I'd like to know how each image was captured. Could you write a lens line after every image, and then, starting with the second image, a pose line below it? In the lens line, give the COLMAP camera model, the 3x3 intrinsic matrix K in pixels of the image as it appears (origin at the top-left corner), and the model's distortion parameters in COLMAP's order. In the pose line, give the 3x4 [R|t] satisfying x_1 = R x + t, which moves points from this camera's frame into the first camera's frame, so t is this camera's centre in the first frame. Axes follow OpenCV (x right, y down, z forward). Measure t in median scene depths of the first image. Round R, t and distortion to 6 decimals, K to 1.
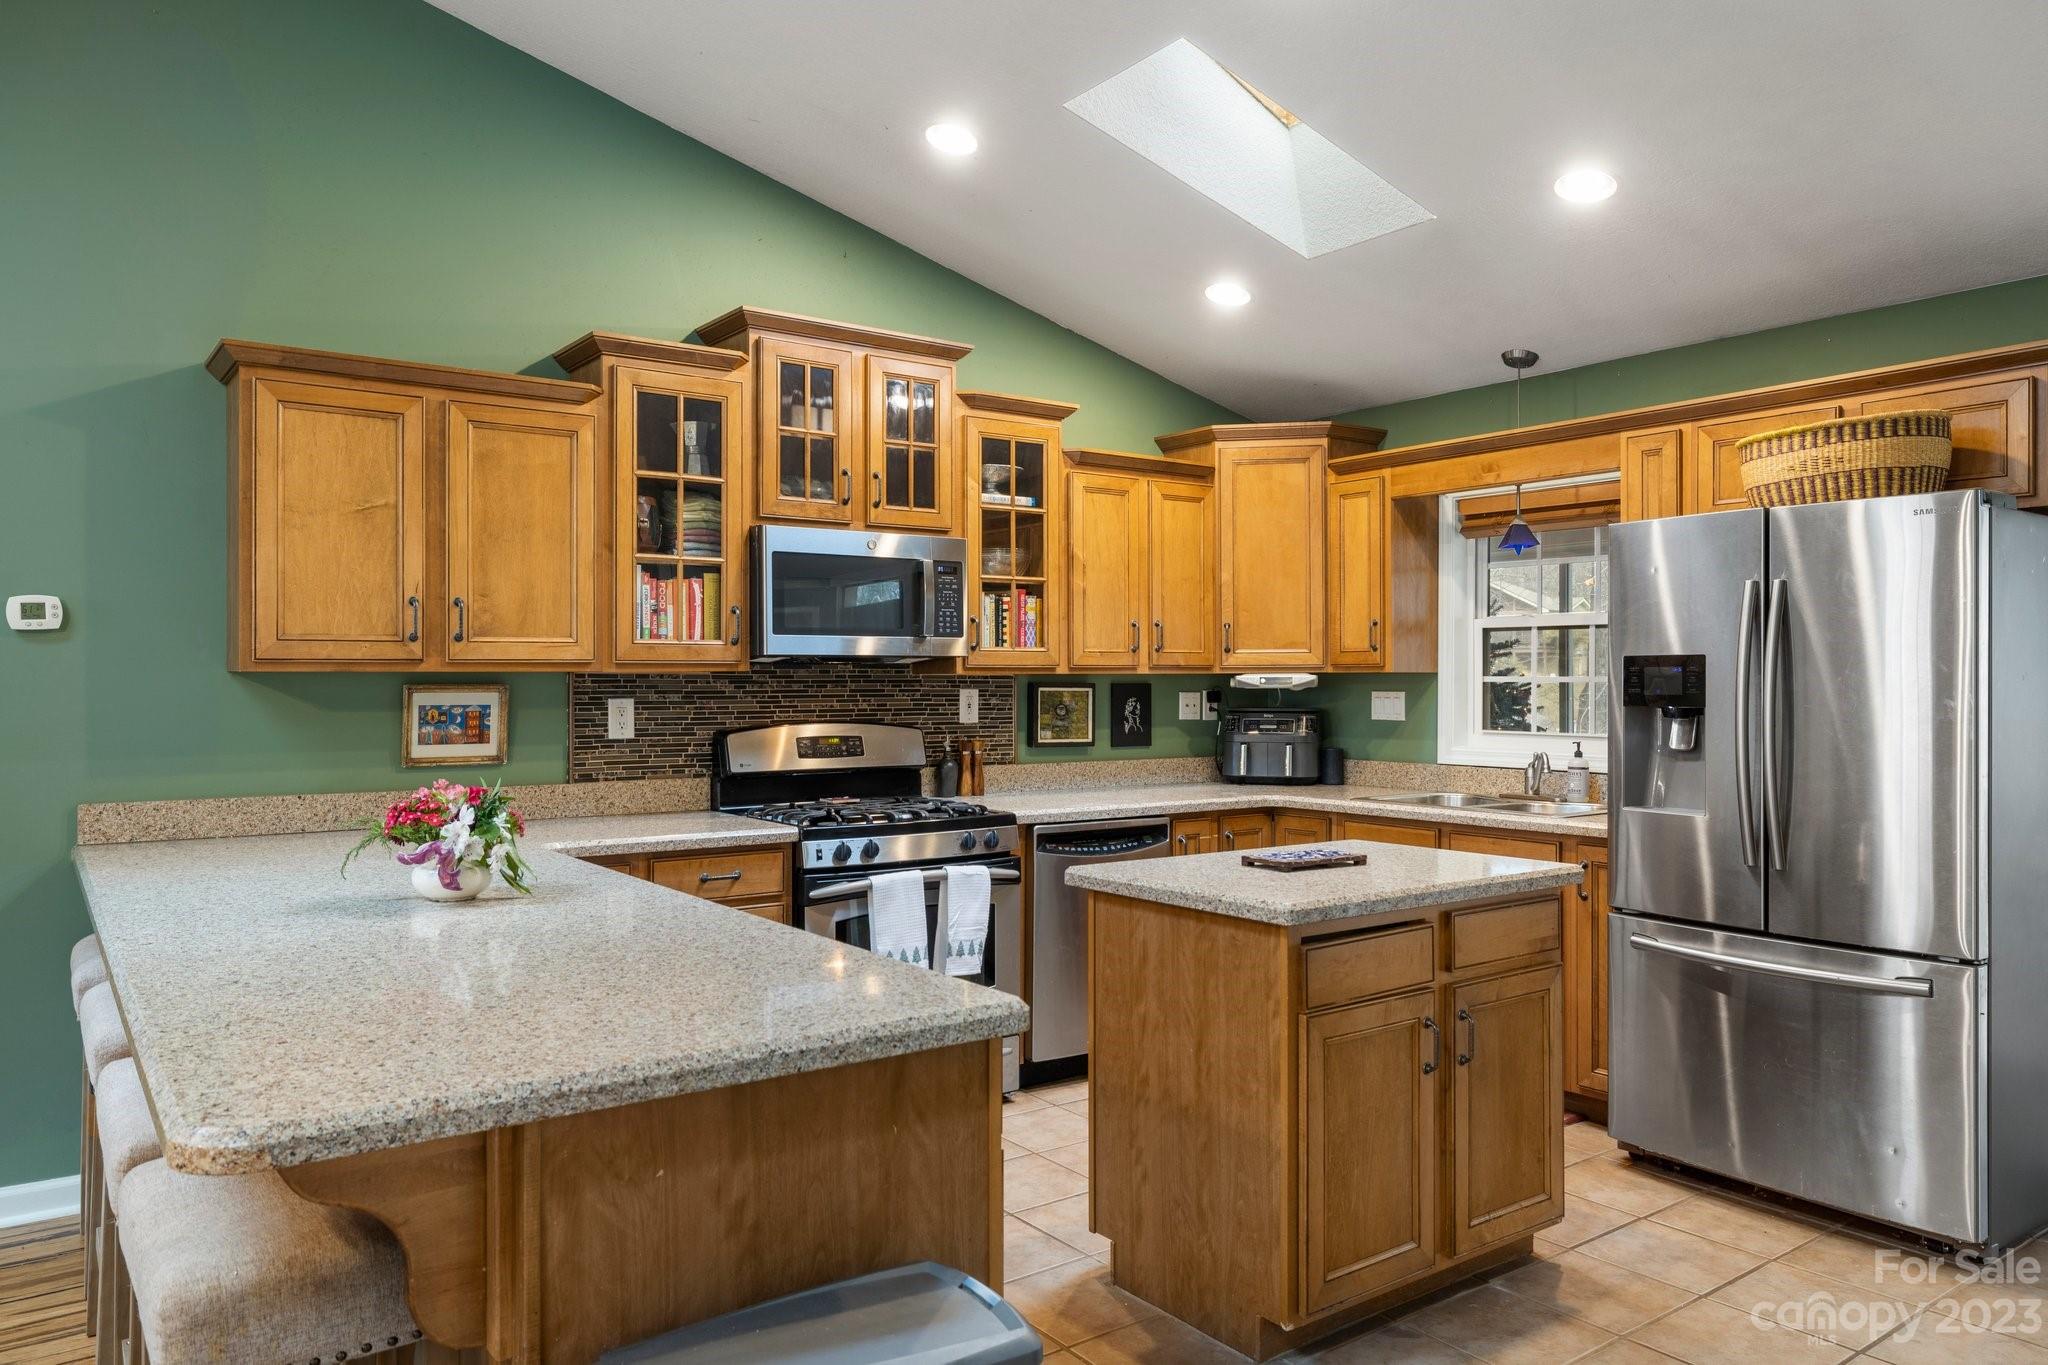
lens RADIAL K [[1379.8, 0, 1029.7], [0, 1379.8, 675.0], [0, 0, 1]] dist [-0.000134, 0.000146]
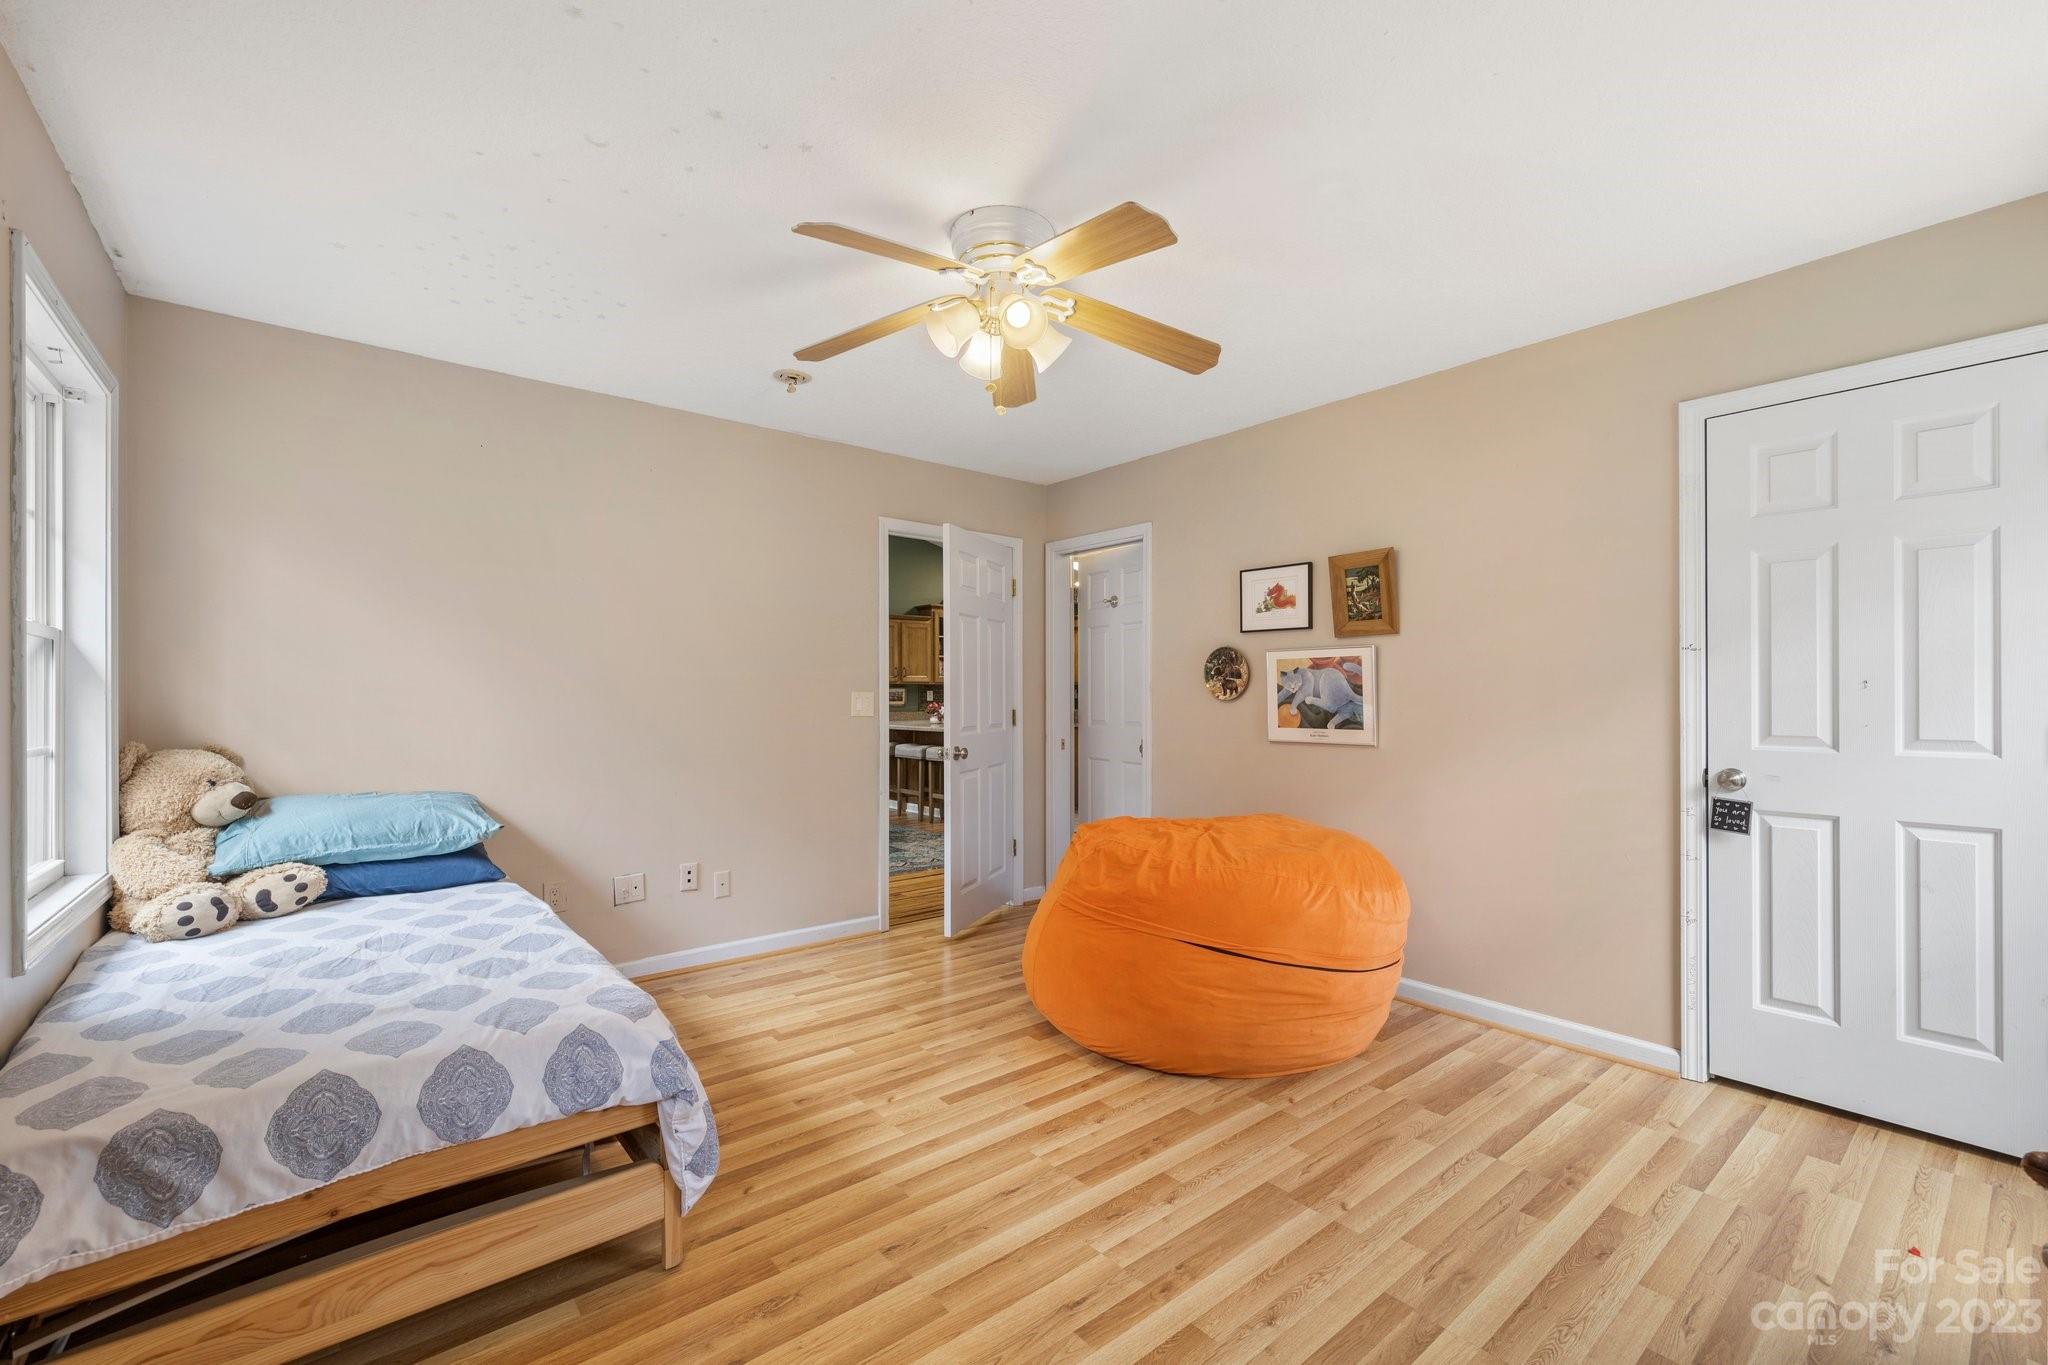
lens RADIAL K [[858.3, 0, 1028.8], [0, 858.3, 680.5], [0, 0, 1]] dist [0.001236, 0.000046]
pose [[0.998313, -0.004081, 0.057920, -0.184869], [0.004183, 0.999990, -0.001630, -0.007115], [-0.057913, 0.001870, 0.998320, -1.812365]]
